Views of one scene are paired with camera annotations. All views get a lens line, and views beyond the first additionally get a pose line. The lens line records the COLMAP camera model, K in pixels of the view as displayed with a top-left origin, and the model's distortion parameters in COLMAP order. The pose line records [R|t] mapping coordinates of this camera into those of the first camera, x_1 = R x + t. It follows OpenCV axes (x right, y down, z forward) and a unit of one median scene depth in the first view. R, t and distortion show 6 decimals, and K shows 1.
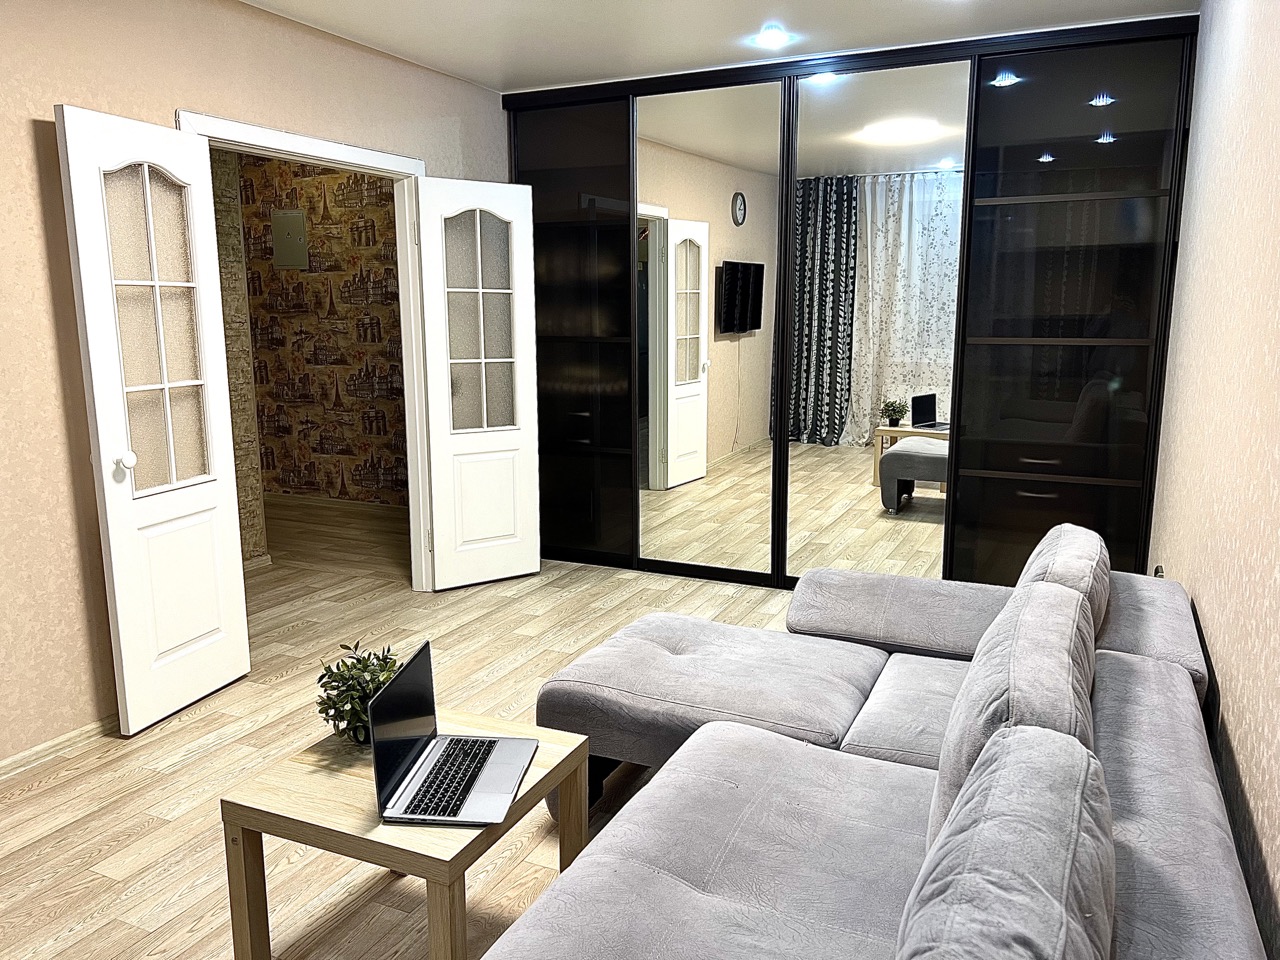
lens RADIAL K [[962.8, 0, 640.0], [0, 962.8, 480.0], [0, 0, 1]] dist [-0.000038, -0.005110]
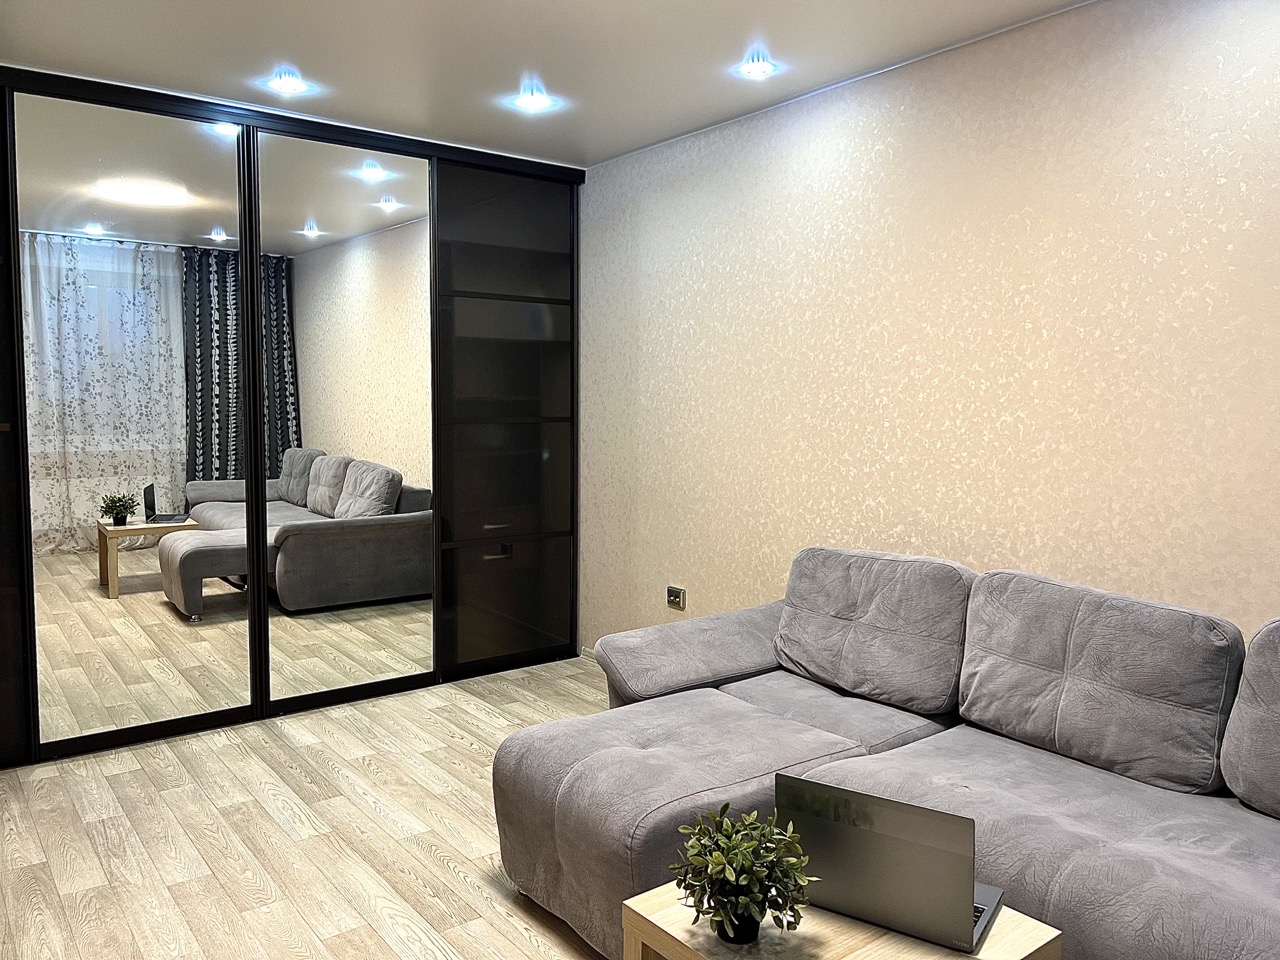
lens RADIAL K [[962.8, 0, 640.0], [0, 962.8, 480.0], [0, 0, 1]] dist [-0.000038, -0.005110]
pose [[0.446294, -0.084212, 0.890915, -0.294063], [0.154294, 0.987894, 0.016087, -0.038290], [-0.881485, 0.130283, 0.453884, 0.193921]]
